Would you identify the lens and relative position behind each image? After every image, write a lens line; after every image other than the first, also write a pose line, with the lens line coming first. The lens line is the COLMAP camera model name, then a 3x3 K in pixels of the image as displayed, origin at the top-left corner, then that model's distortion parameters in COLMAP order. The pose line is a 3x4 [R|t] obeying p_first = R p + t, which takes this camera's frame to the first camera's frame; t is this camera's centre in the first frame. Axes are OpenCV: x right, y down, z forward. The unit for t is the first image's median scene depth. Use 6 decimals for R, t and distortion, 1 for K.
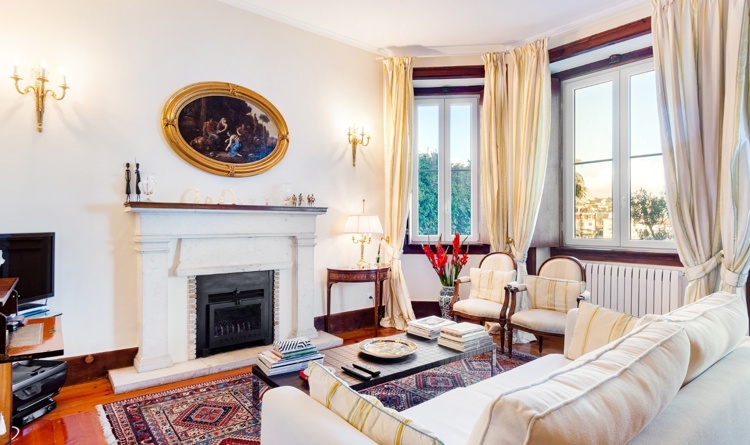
lens RADIAL K [[406.4, 0, 377.5], [0, 406.4, 220.3], [0, 0, 1]] dist [0.006746, -0.001068]
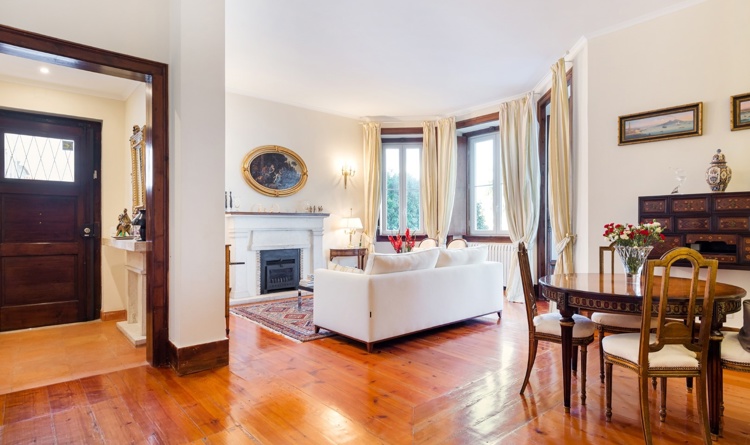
lens RADIAL K [[406.4, 0, 373.3], [0, 406.4, 223.0], [0, 0, 1]] dist [0.006746, -0.001068]
pose [[0.999771, -0.006884, -0.020251, 0.098148], [0.006861, 0.999976, -0.001167, 0.012423], [0.020259, 0.001028, 0.999794, -0.737196]]
